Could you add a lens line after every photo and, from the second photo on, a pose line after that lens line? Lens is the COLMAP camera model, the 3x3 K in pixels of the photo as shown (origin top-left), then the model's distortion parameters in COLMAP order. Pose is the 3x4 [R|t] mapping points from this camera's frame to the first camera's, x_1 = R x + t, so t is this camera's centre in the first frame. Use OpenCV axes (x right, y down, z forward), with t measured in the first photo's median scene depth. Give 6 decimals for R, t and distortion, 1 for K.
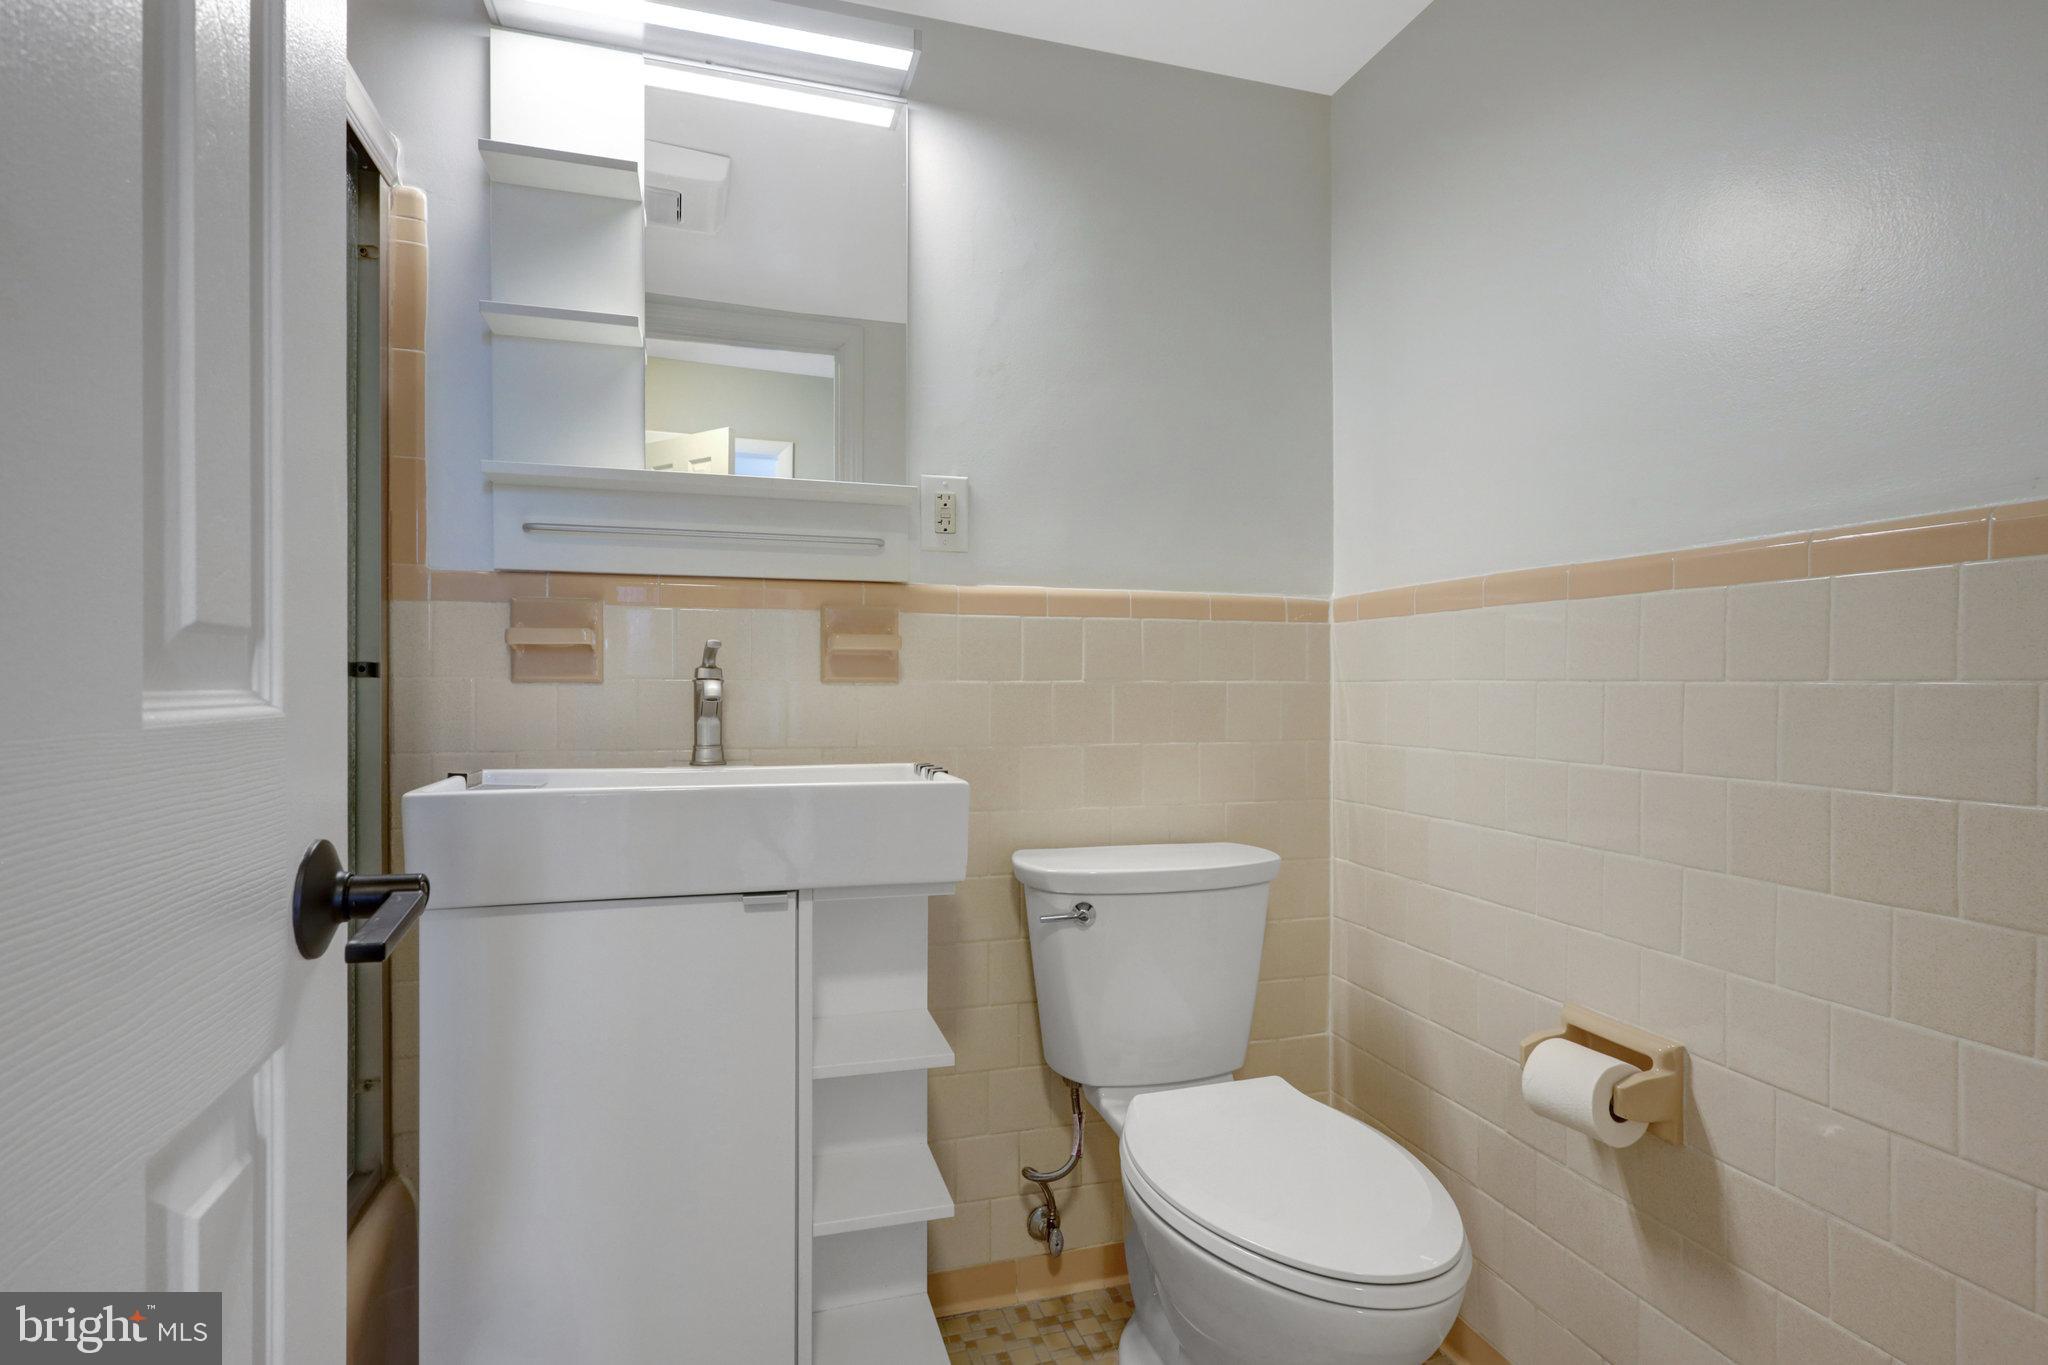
lens RADIAL K [[962.6, 0, 1015.7], [0, 962.6, 690.7], [0, 0, 1]] dist [-0.000100, 0.002286]
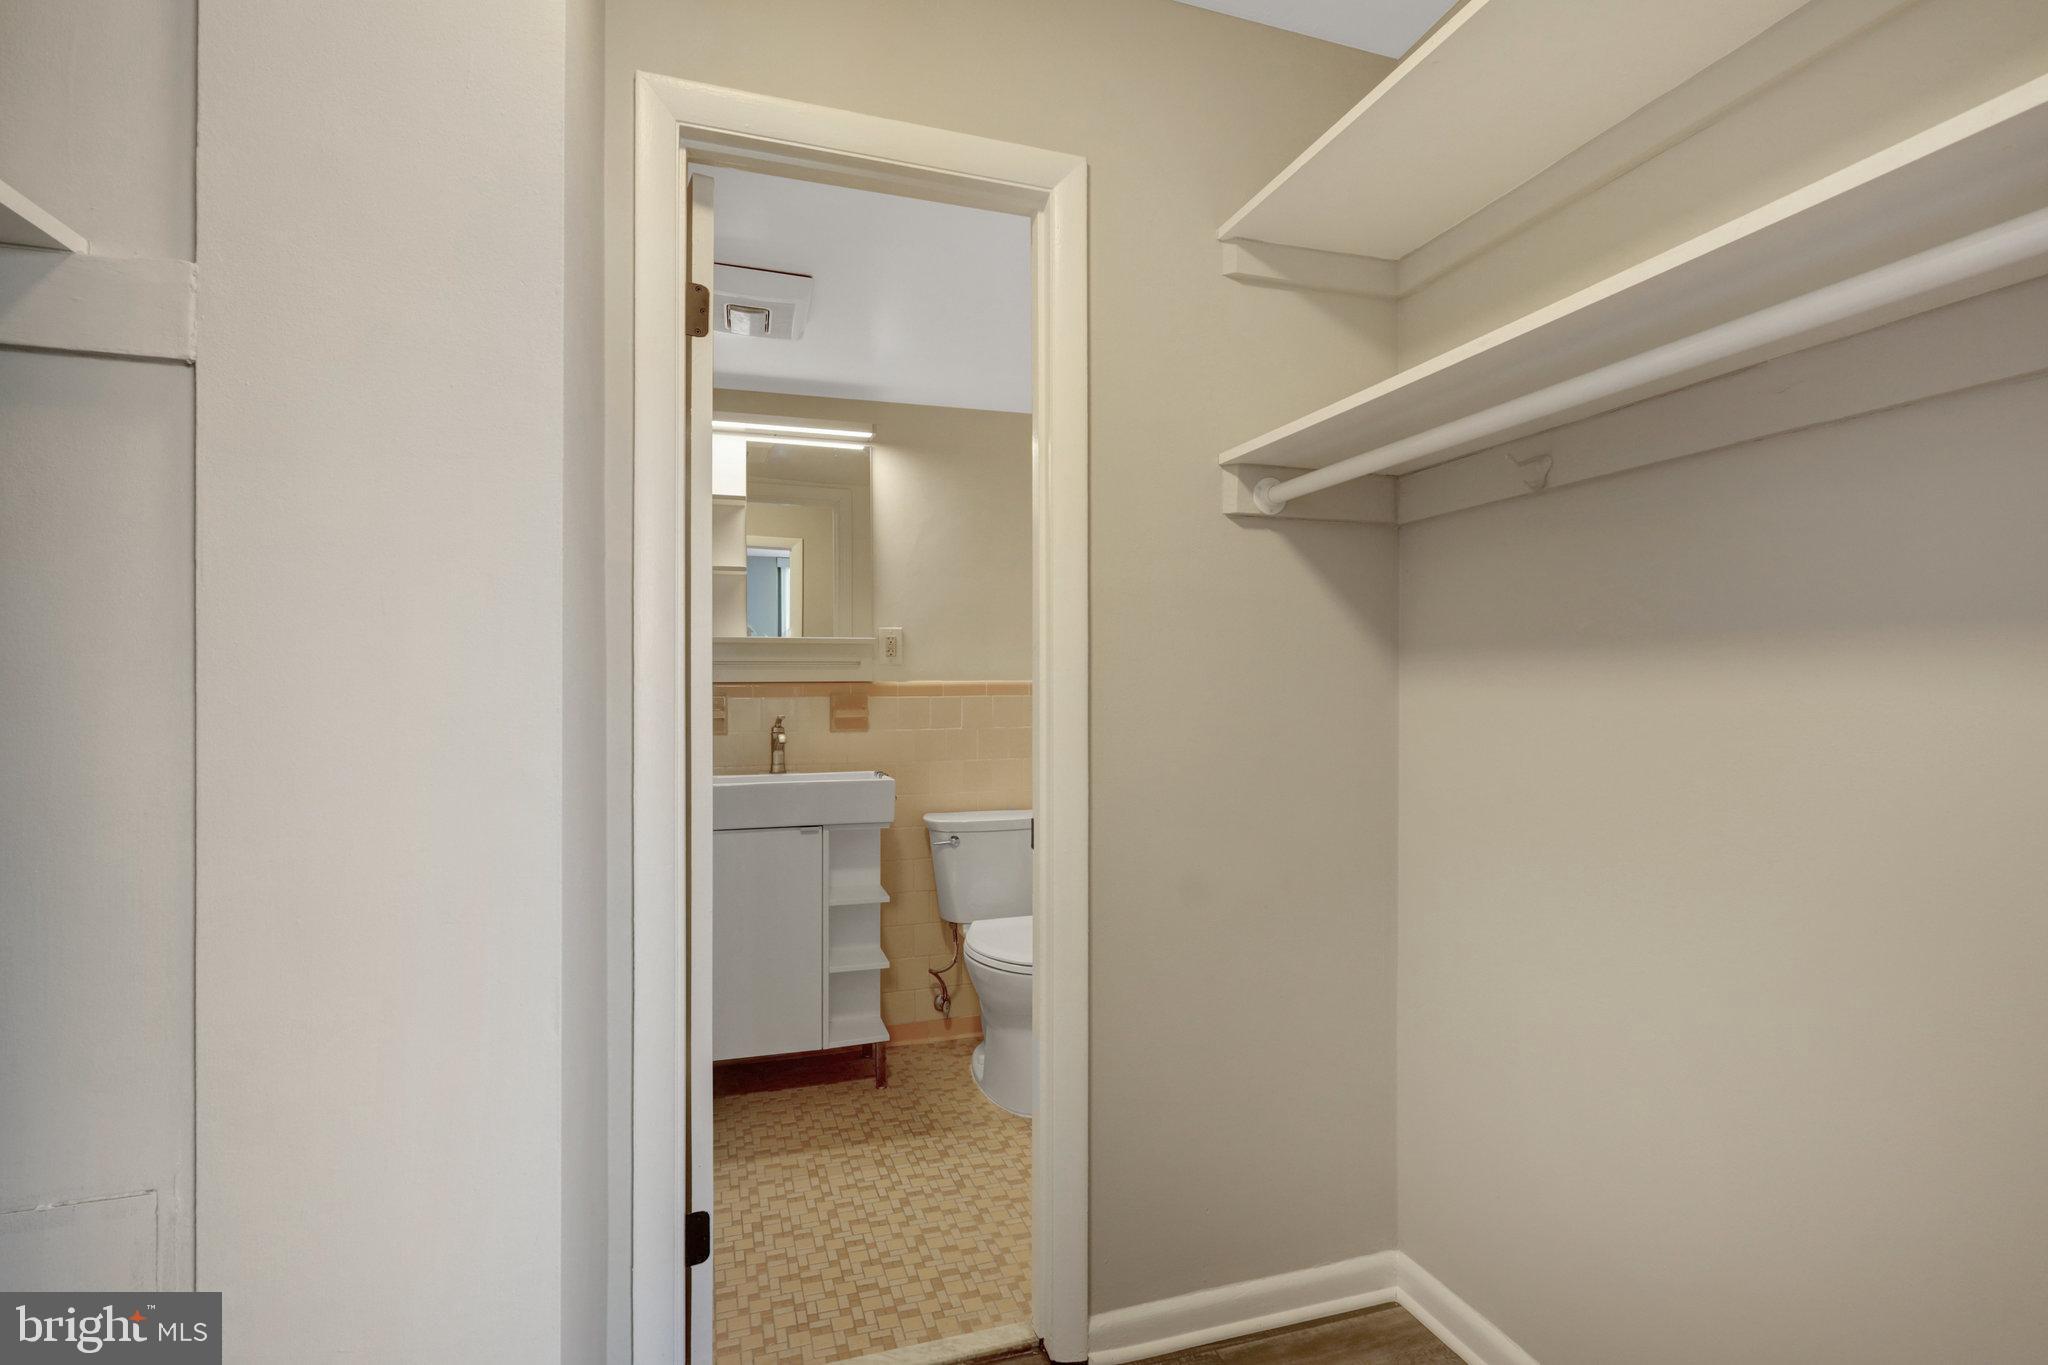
lens RADIAL K [[962.6, 0, 1025.9], [0, 962.6, 677.7], [0, 0, 1]] dist [-0.000100, 0.002286]
pose [[0.999685, -0.005460, 0.024496, 0.171378], [0.005952, 0.999782, -0.020032, -0.083804], [-0.024381, 0.020172, 0.999499, -1.097681]]
